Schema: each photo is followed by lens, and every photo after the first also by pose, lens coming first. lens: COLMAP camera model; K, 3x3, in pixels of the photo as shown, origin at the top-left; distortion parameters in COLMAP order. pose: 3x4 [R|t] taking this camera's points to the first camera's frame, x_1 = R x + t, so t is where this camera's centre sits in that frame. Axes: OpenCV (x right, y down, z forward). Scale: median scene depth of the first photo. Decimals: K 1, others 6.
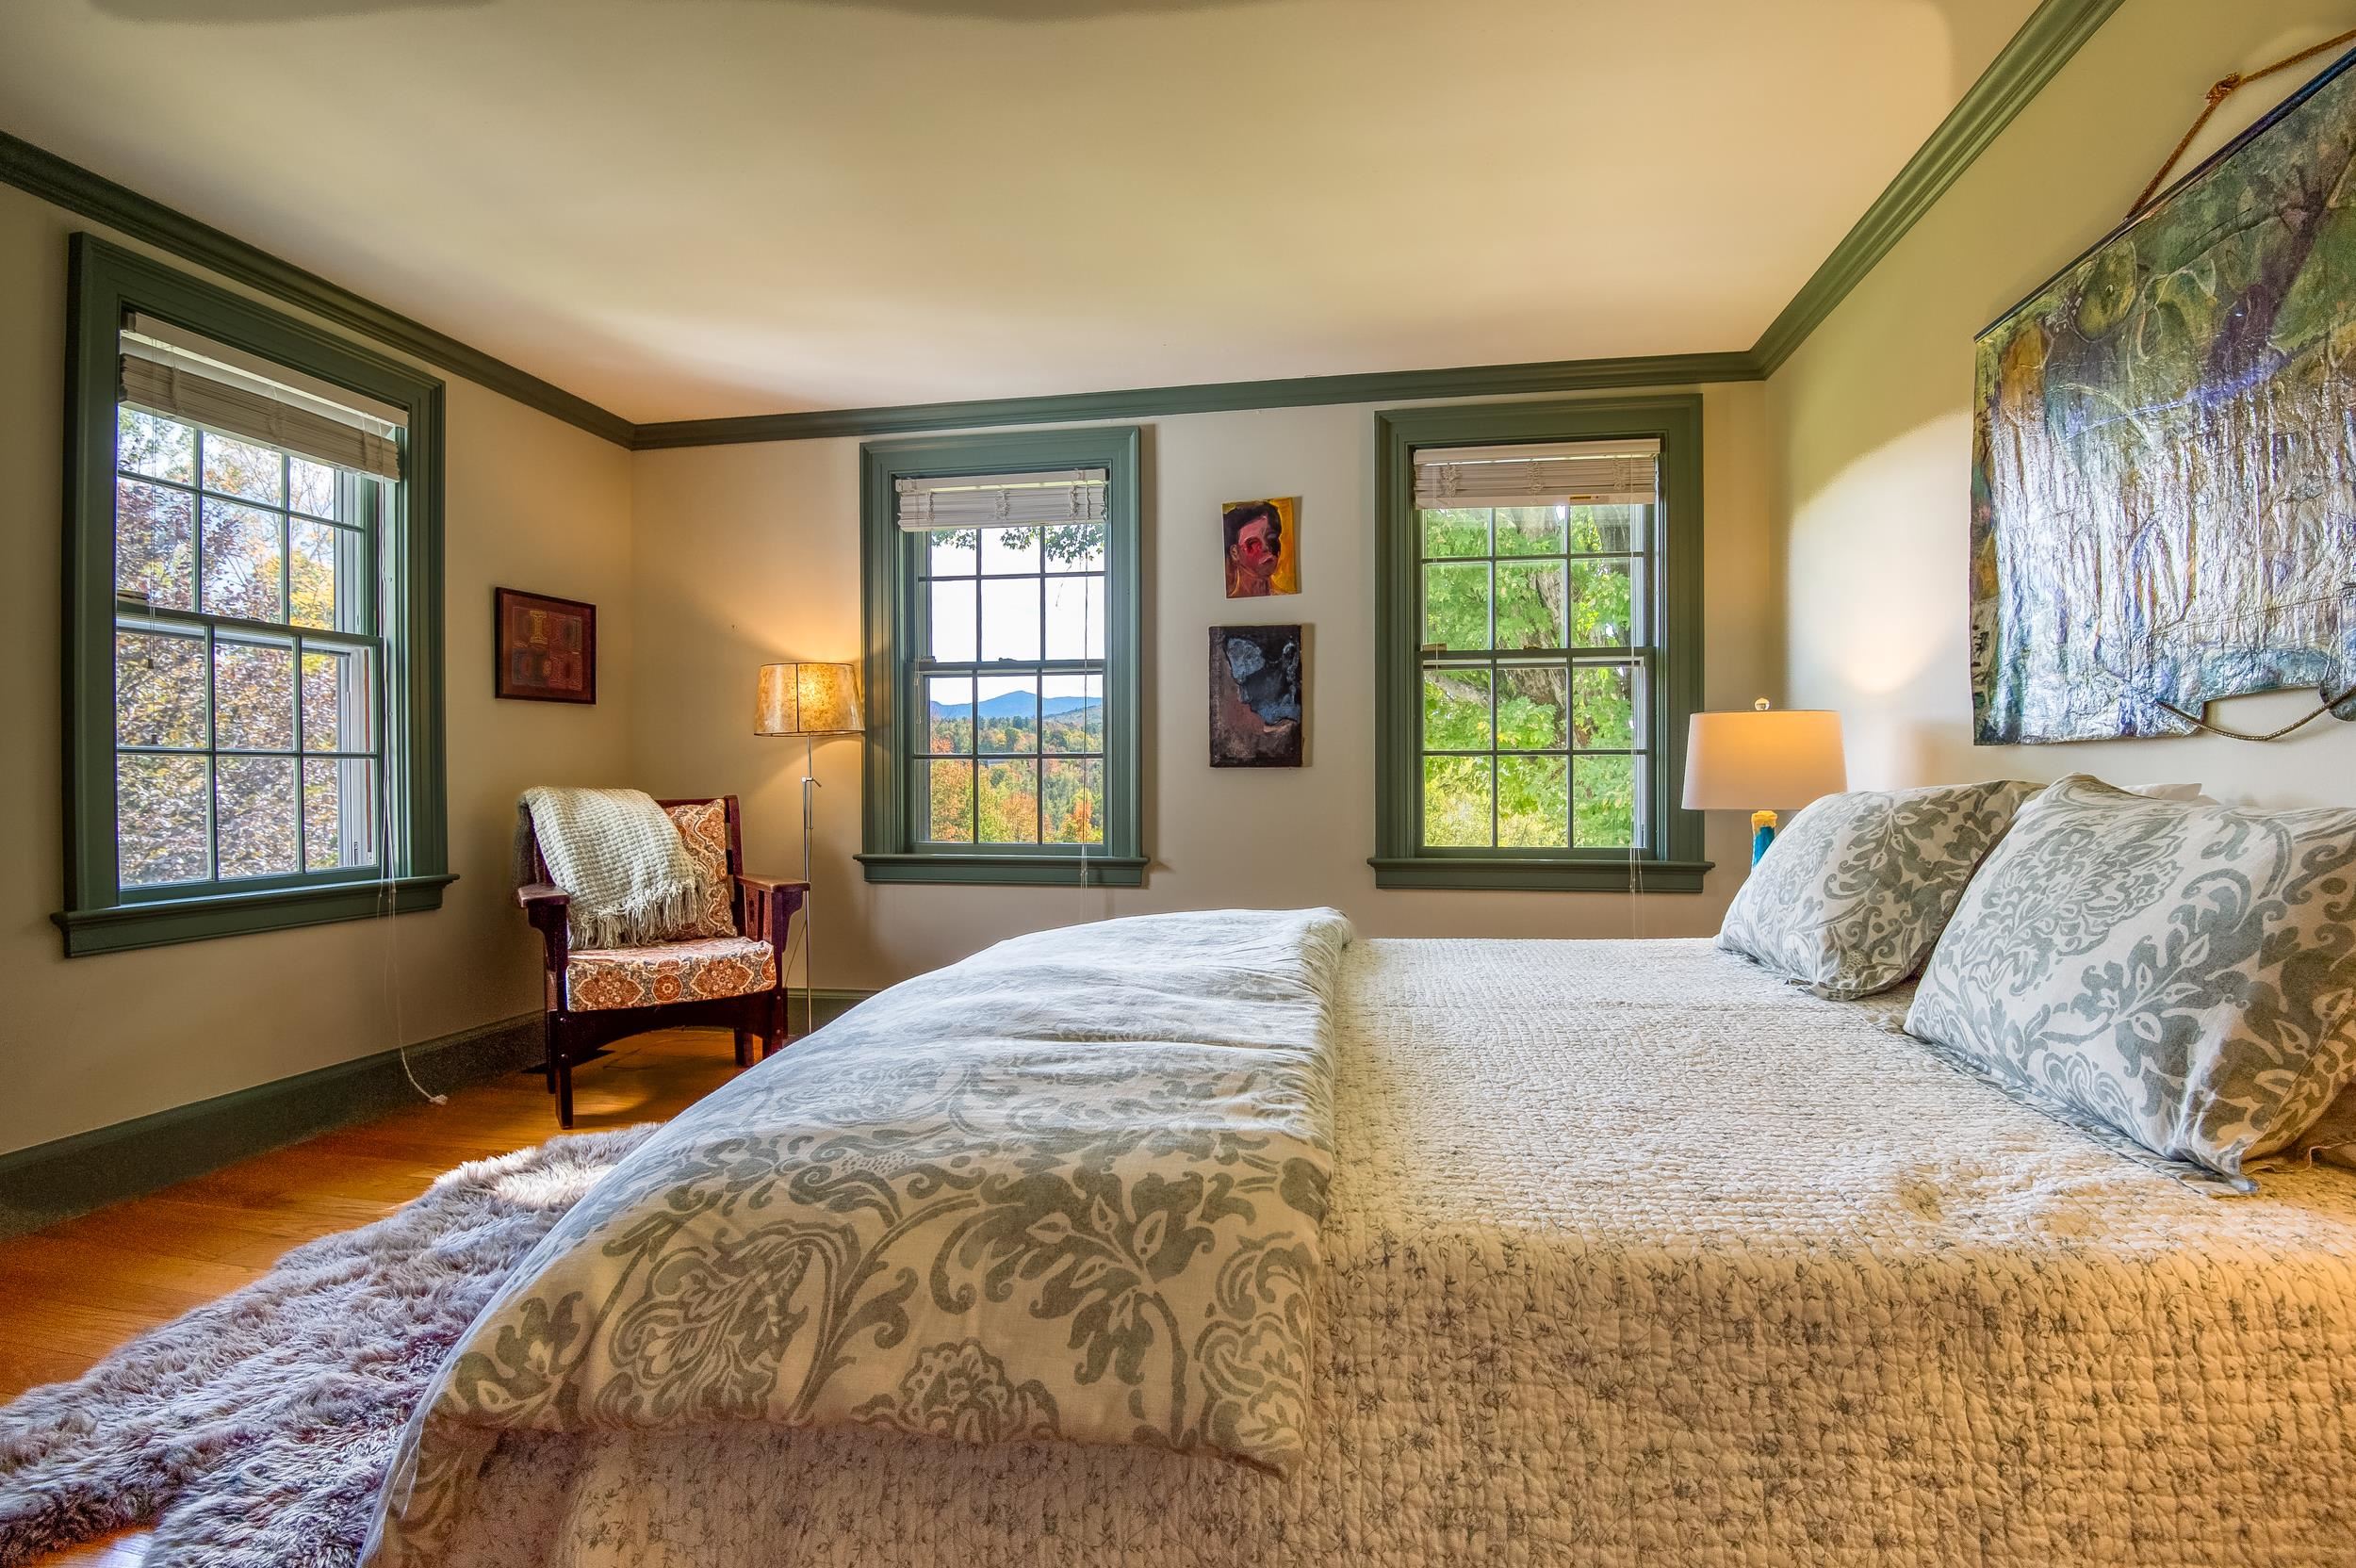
lens RADIAL K [[1153.4, 0, 1178.0], [0, 1153.4, 784.0], [0, 0, 1]] dist [-0.016579, -0.011122]
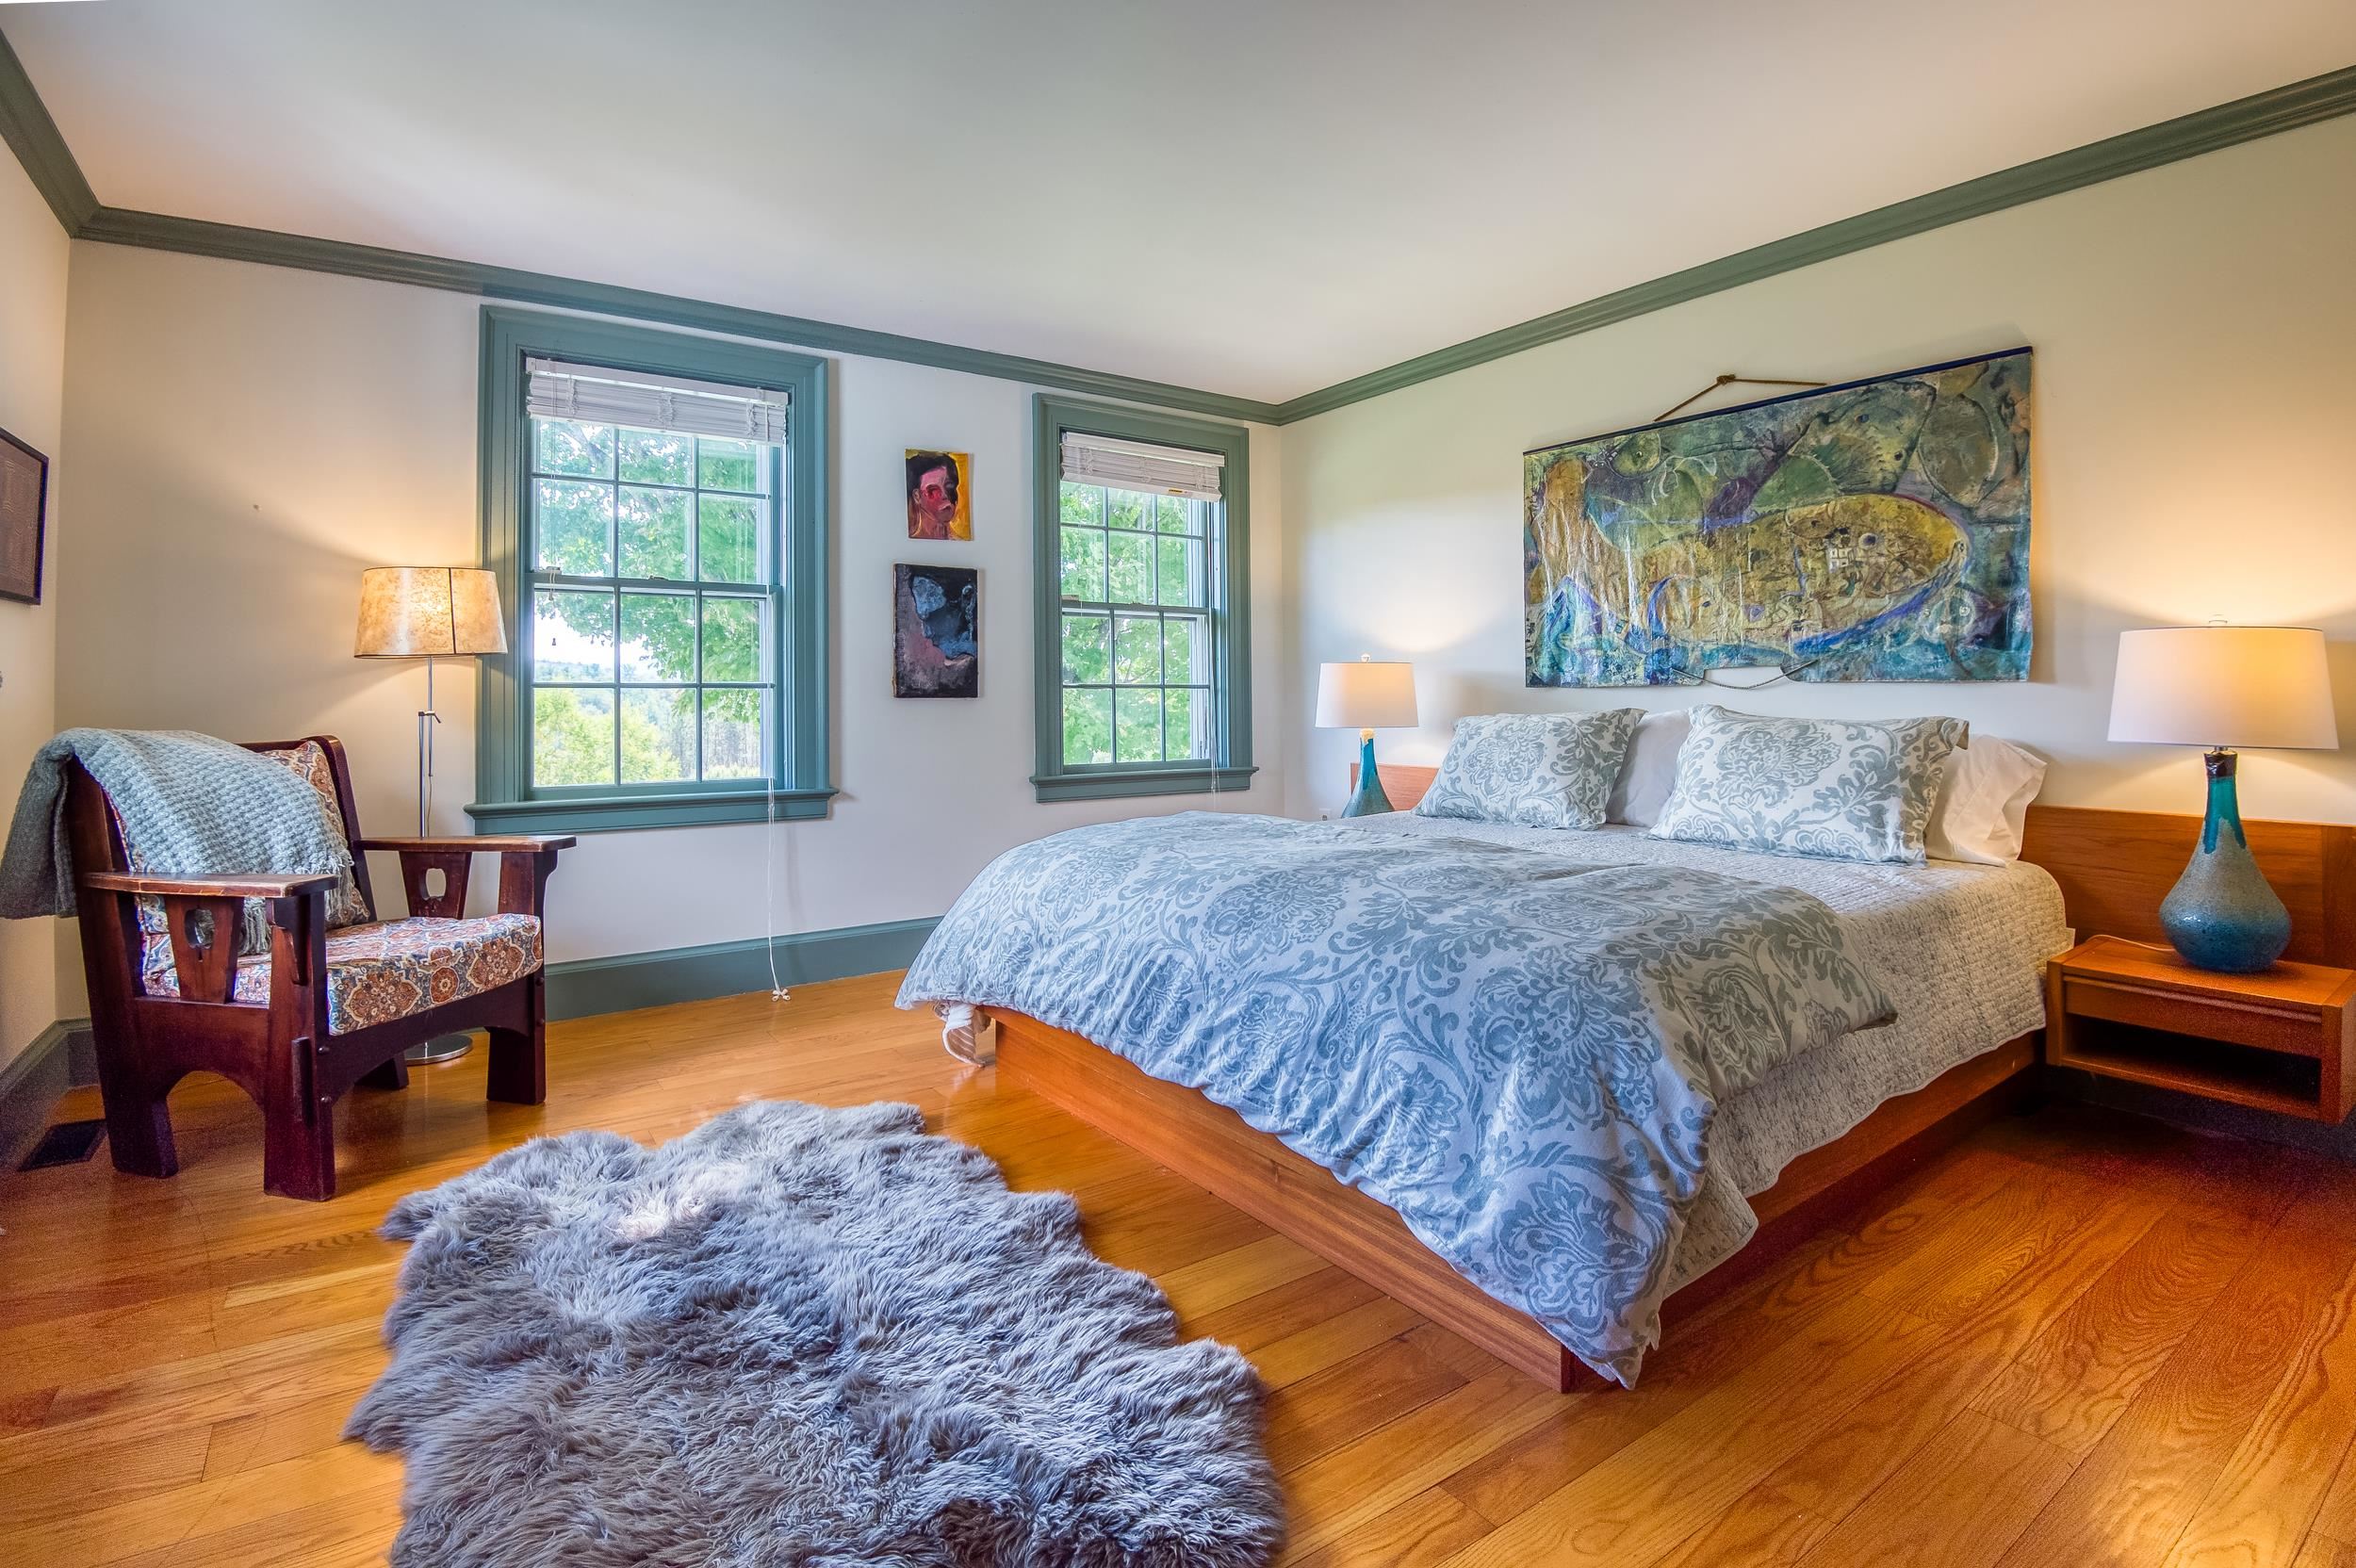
lens RADIAL K [[1145.7, 0, 1177.8], [0, 1145.7, 679.7], [0, 0, 1]] dist [-0.009759, -0.001109]
pose [[0.707265, 0.010656, 0.706868, -0.583975], [0.007301, 0.999723, -0.022375, -0.006473], [-0.706910, 0.020985, 0.706992, 0.093255]]
